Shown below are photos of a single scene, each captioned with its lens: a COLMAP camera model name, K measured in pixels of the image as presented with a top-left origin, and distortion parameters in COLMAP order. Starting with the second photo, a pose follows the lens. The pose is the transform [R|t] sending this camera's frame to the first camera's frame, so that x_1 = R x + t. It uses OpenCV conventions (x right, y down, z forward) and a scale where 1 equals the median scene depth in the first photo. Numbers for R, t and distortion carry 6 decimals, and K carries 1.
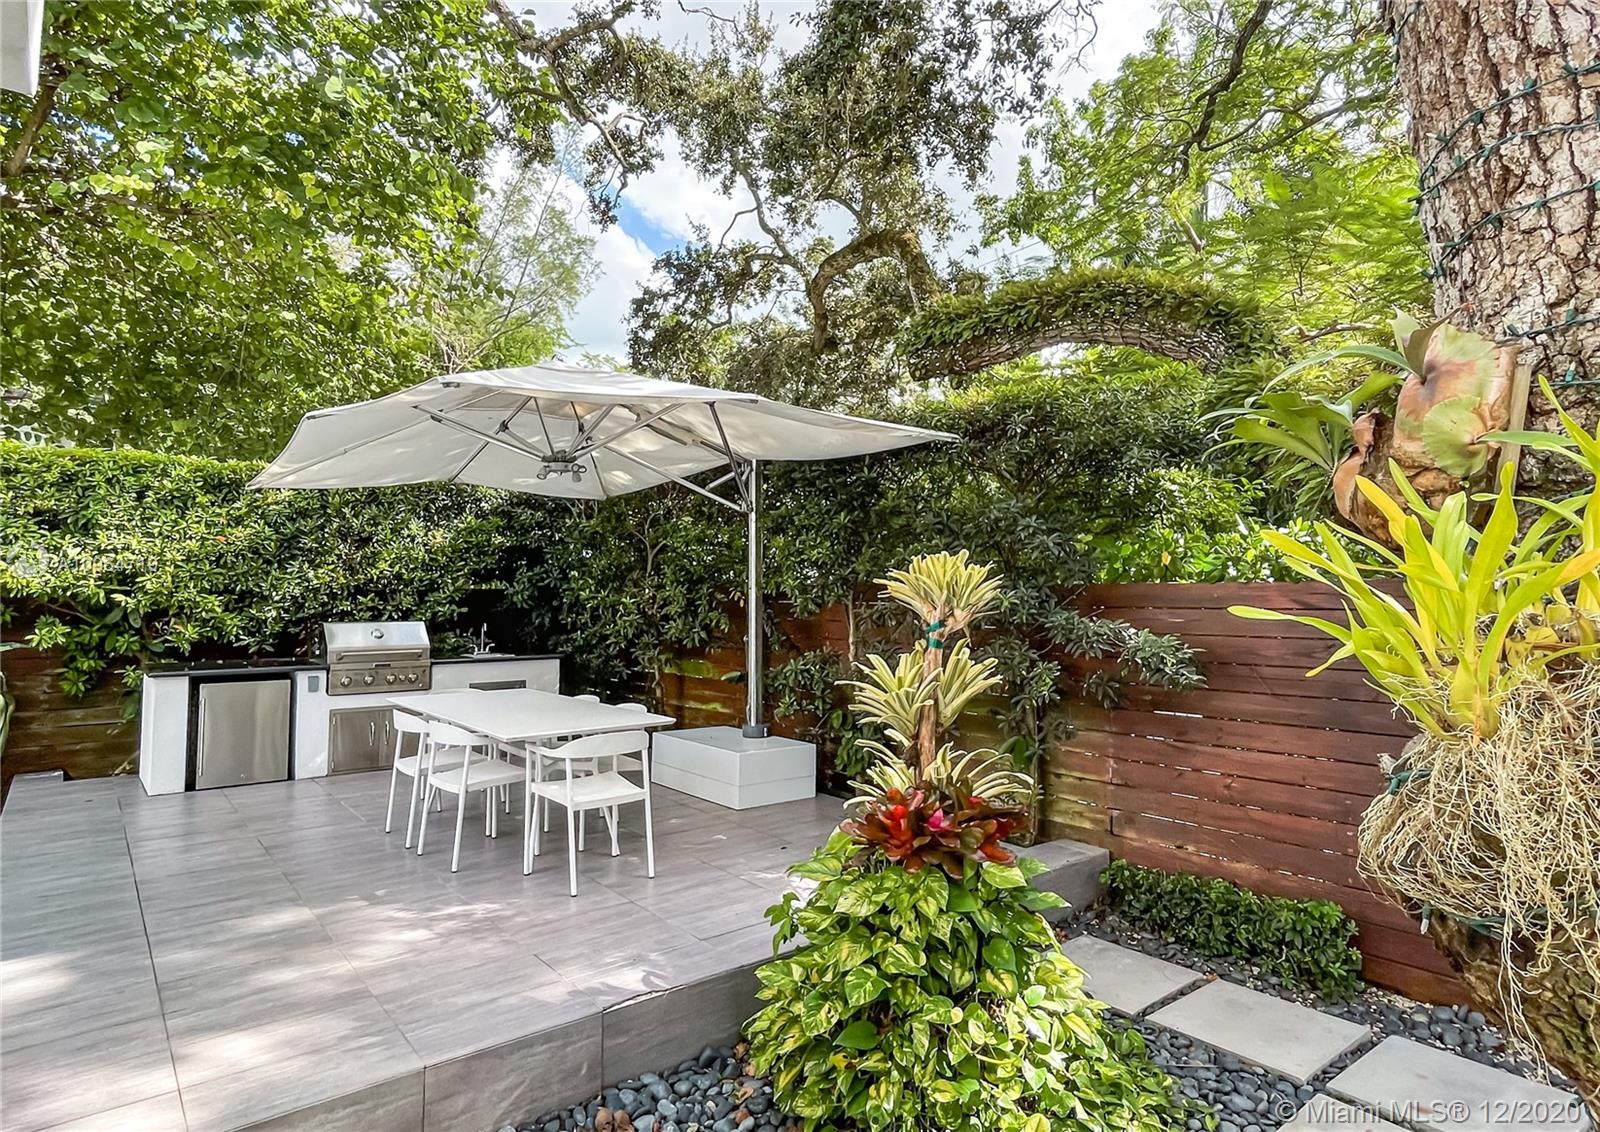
lens RADIAL K [[902.7, 0, 798.3], [0, 902.7, 559.0], [0, 0, 1]] dist [-0.000904, -0.000521]
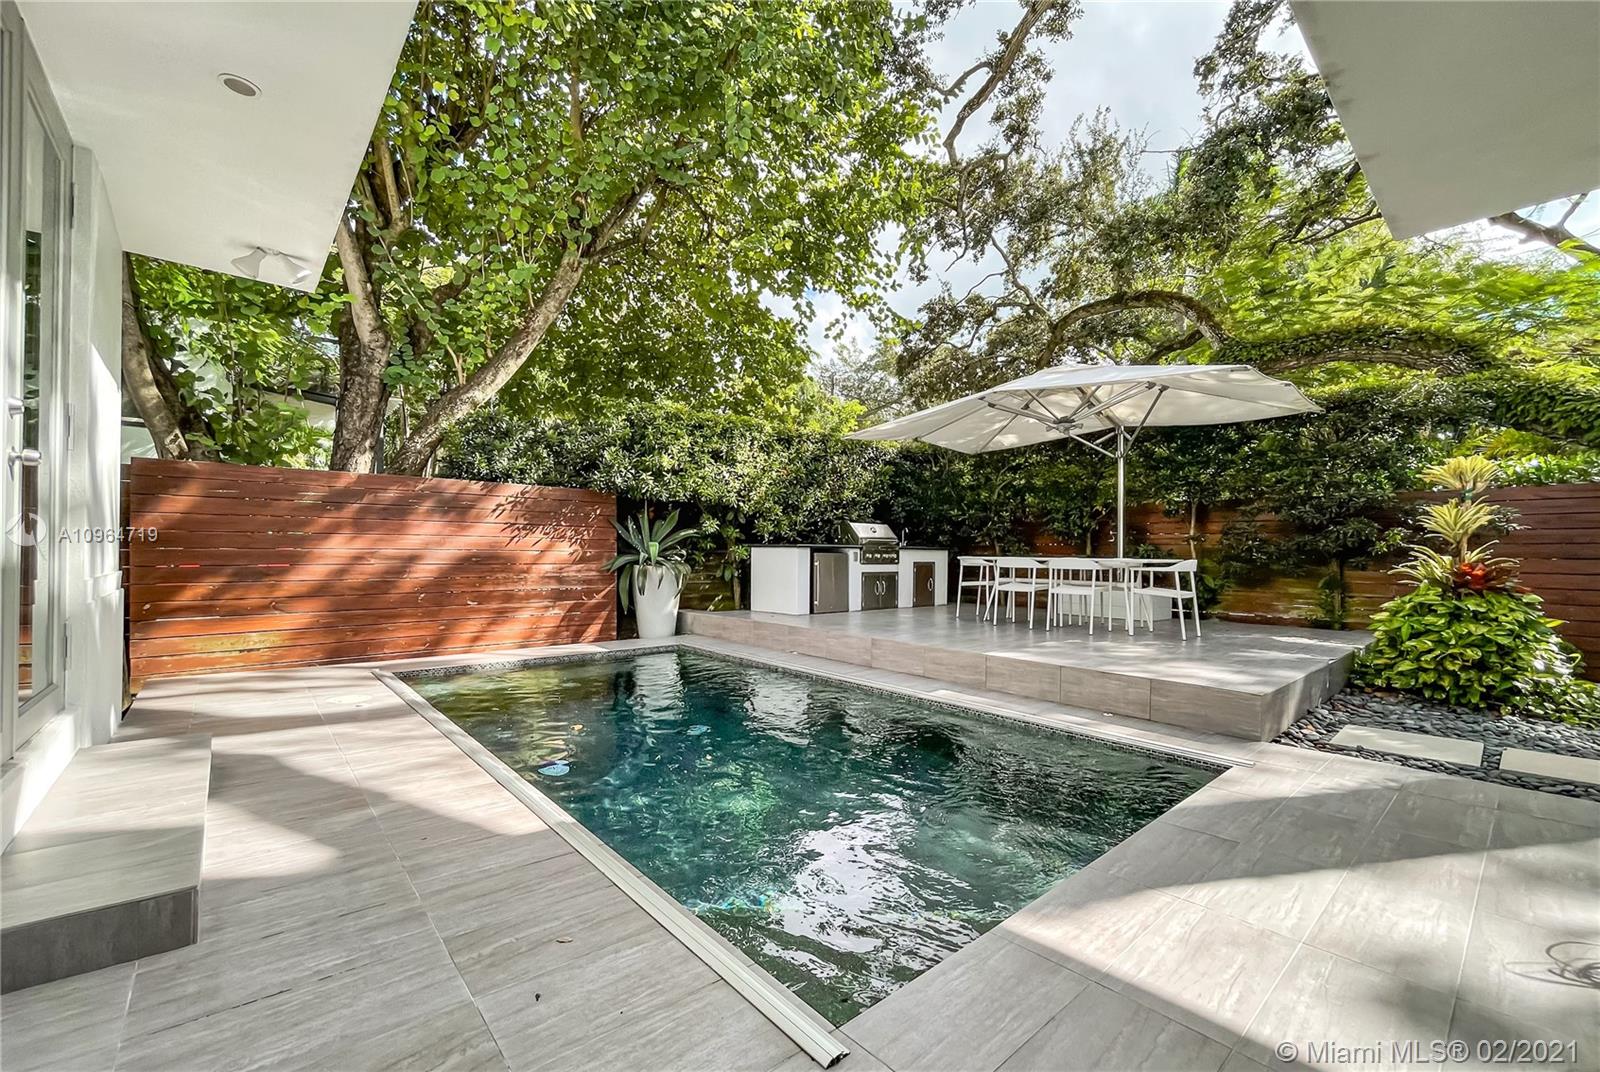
lens RADIAL K [[652.4, 0, 799.3], [0, 652.4, 549.9], [0, 0, 1]] dist [0.001544, 0.000025]
pose [[0.999274, 0.006353, 0.037569, -0.706981], [-0.007954, 0.999060, 0.042603, 0.077082], [-0.037263, -0.042871, 0.998385, -0.227207]]
